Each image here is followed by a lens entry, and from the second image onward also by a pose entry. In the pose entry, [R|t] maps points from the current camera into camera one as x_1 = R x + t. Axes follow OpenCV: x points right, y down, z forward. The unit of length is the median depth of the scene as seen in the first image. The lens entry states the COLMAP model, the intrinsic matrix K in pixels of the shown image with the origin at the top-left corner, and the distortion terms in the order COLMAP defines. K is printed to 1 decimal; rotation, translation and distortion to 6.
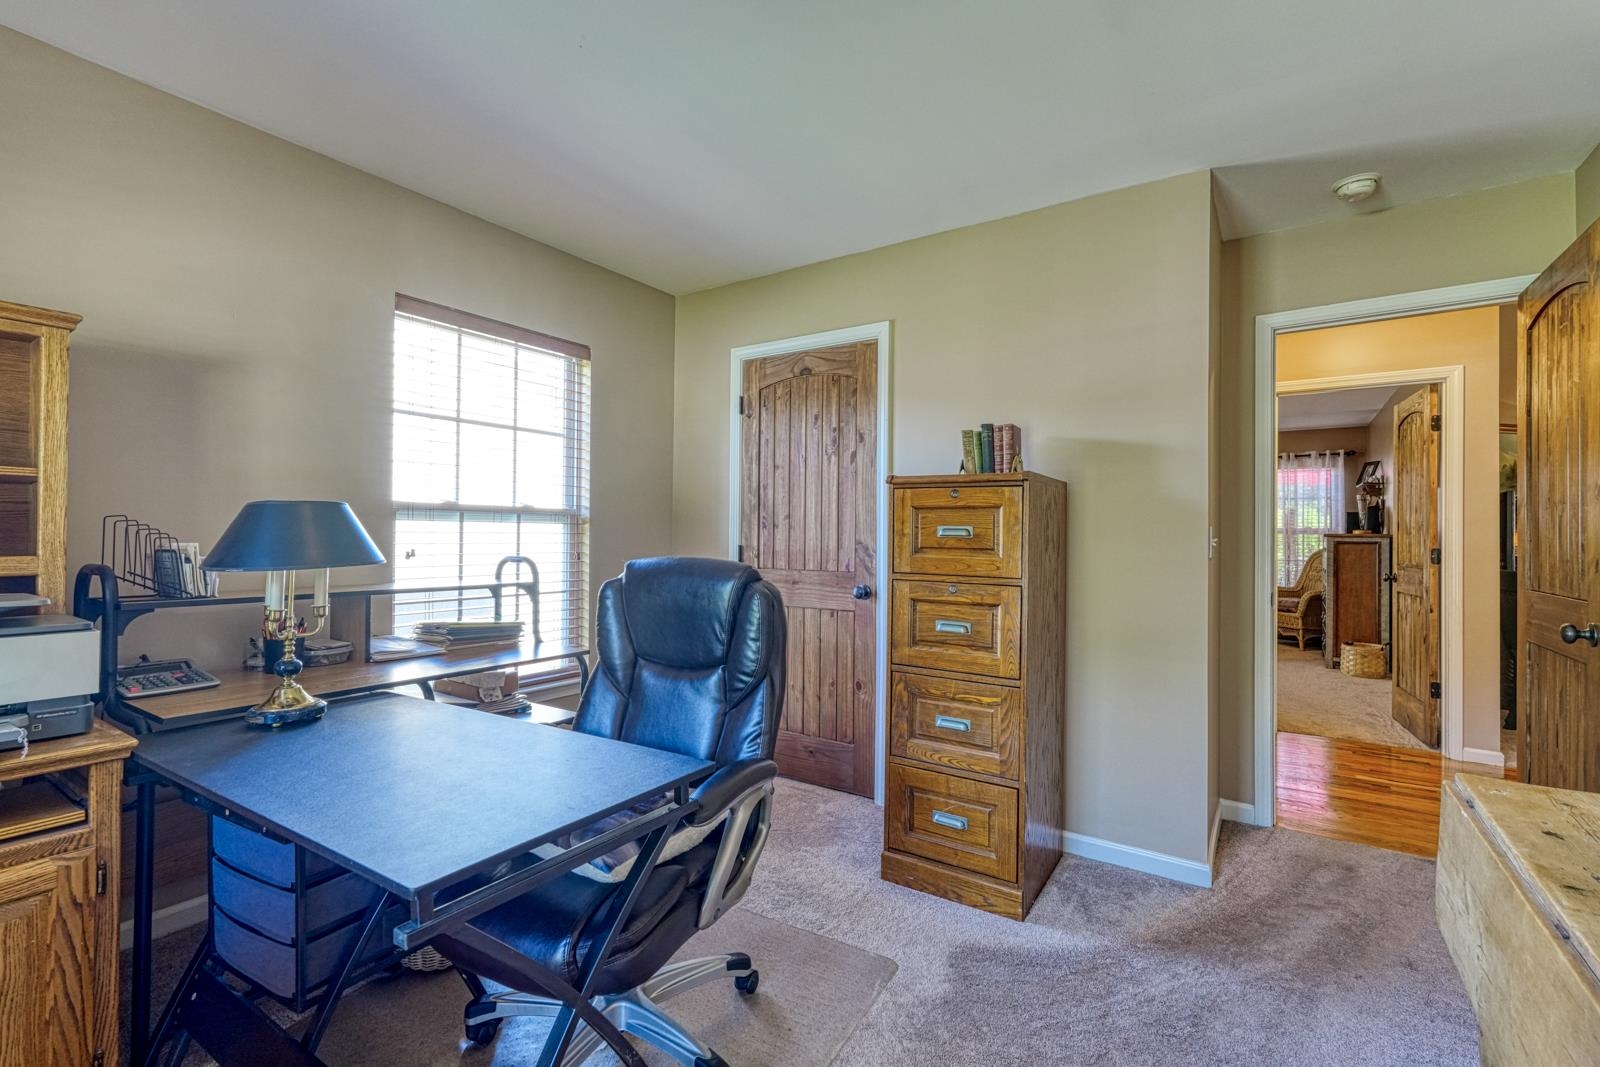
lens RADIAL K [[706.2, 0, 812.3], [0, 706.2, 534.8], [0, 0, 1]] dist [0.000931, 0.000419]
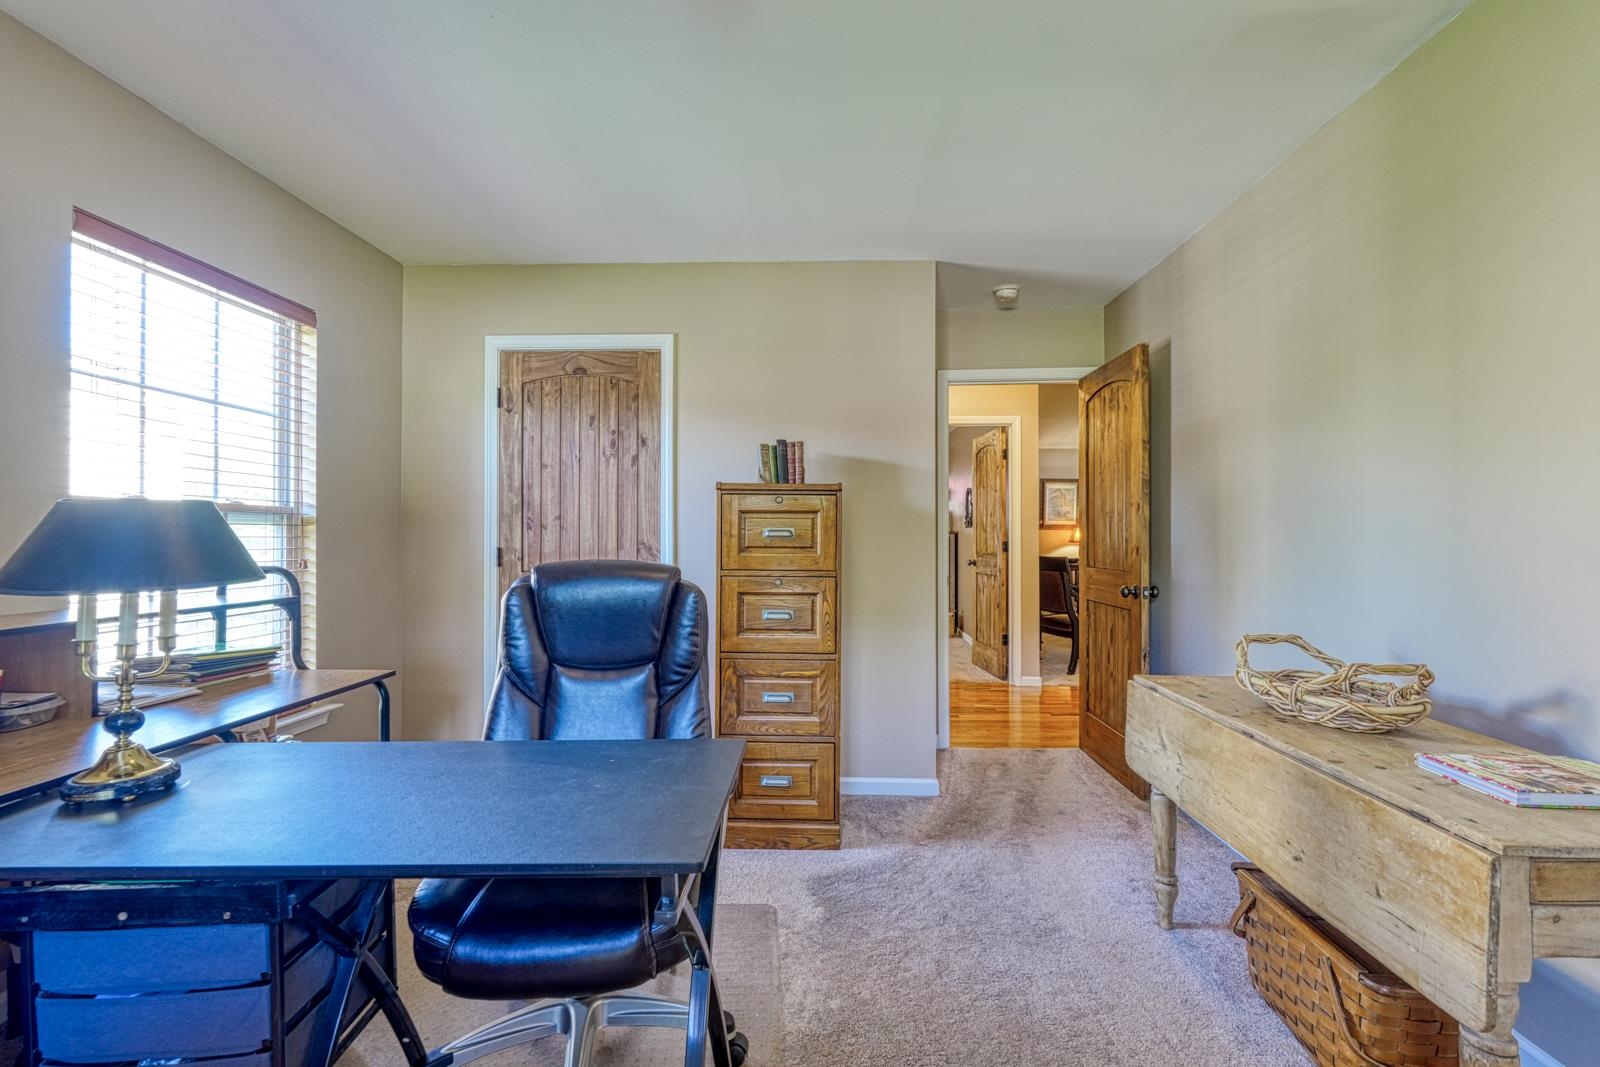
lens RADIAL K [[706.2, 0, 803.5], [0, 706.2, 533.8], [0, 0, 1]] dist [0.000931, 0.000419]
pose [[0.849490, -0.007258, 0.527555, -0.339074], [0.006345, 0.999974, 0.003542, -0.005645], [-0.527567, 0.000339, 0.849513, -0.008497]]
